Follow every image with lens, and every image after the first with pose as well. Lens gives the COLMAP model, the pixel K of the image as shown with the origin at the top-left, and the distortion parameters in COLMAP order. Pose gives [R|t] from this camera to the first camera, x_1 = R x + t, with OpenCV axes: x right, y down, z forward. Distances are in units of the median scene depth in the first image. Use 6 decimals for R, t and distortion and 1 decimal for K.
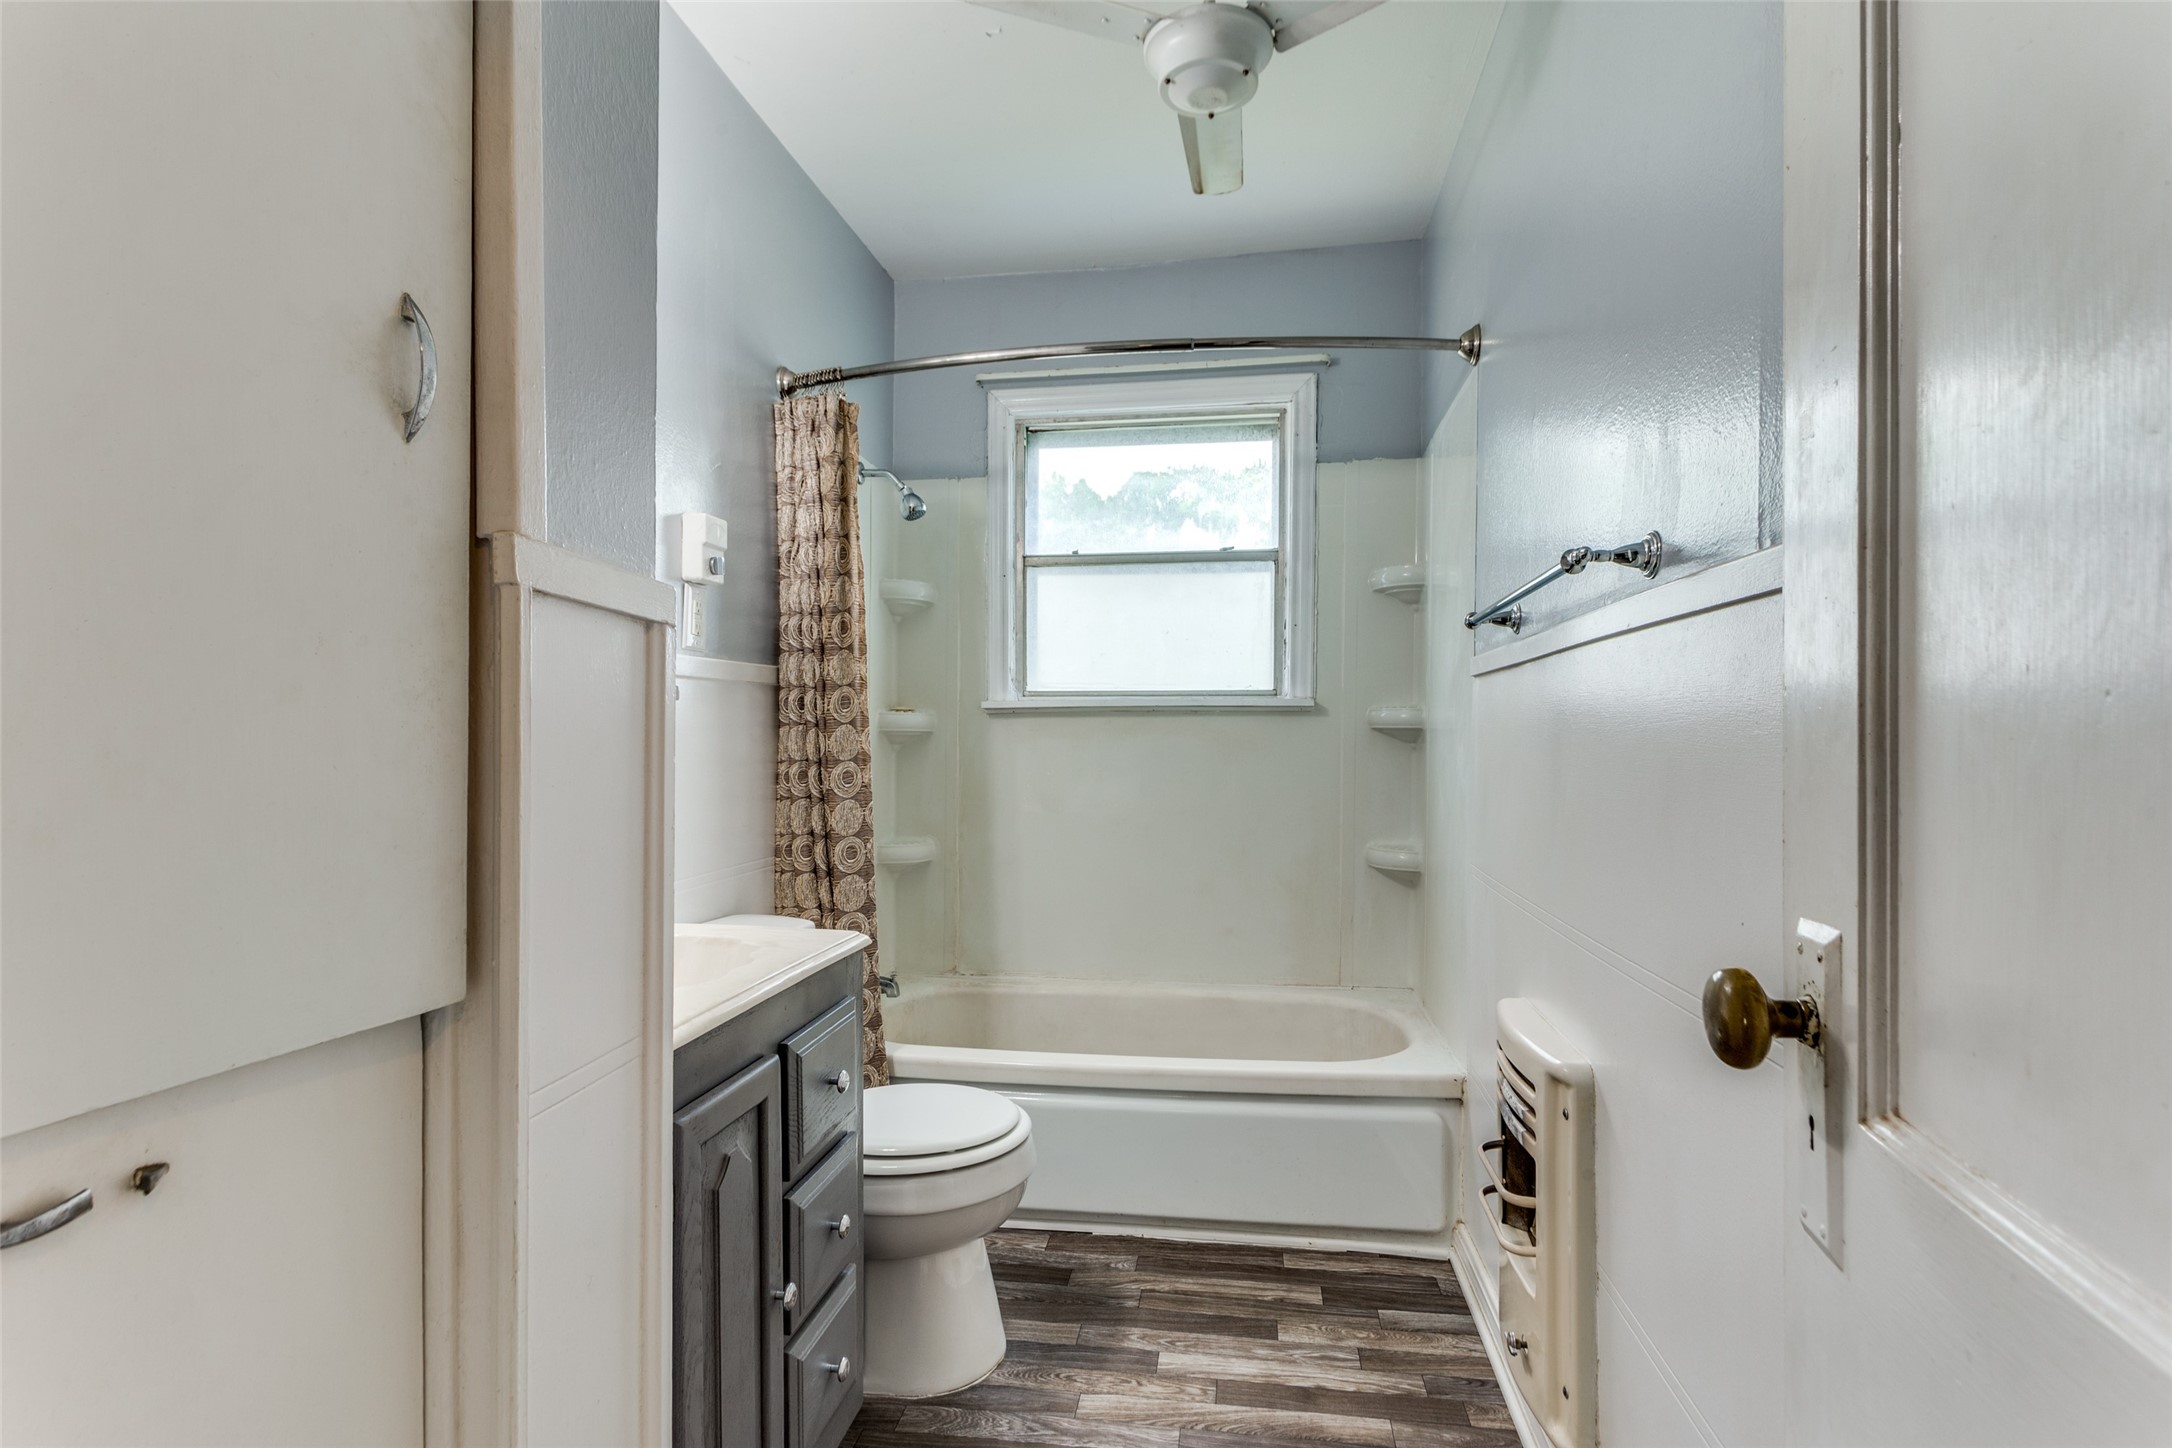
lens RADIAL K [[1062.2, 0, 1073.8], [0, 1062.2, 714.1], [0, 0, 1]] dist [0.005454, -0.000484]
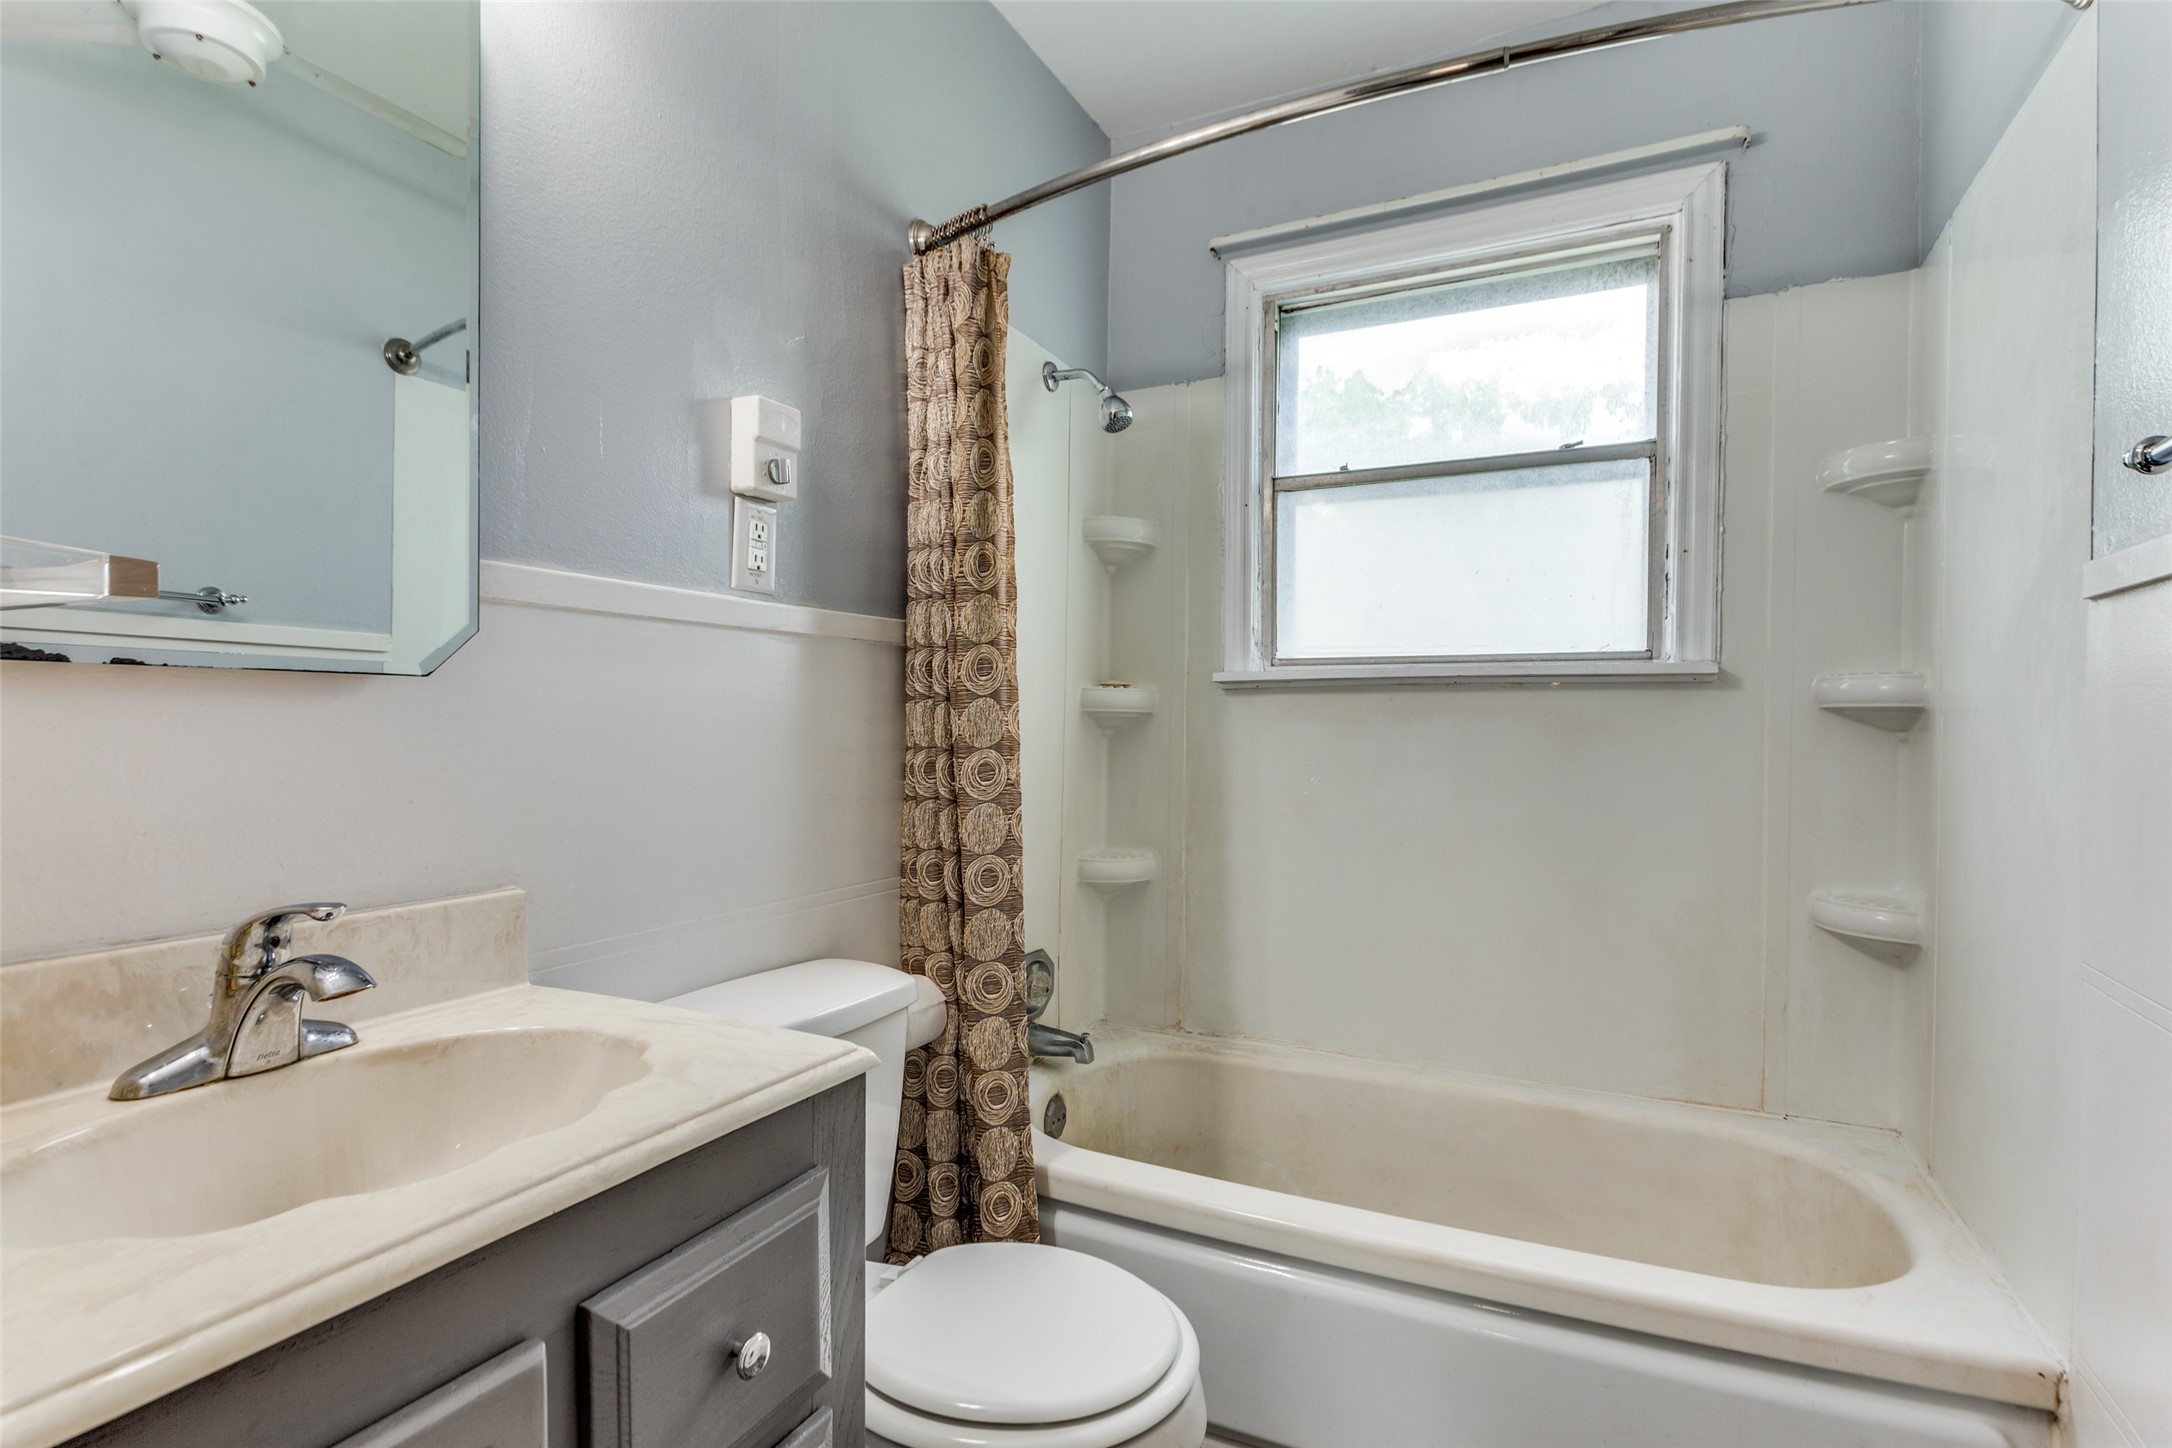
lens RADIAL K [[1062.2, 0, 1073.8], [0, 1062.2, 714.1], [0, 0, 1]] dist [0.005454, -0.000484]
pose [[0.955361, 0.002906, -0.295426, 0.052450], [-0.000296, 0.999961, 0.008878, 0.013849], [0.295440, -0.008394, 0.955324, 0.322768]]
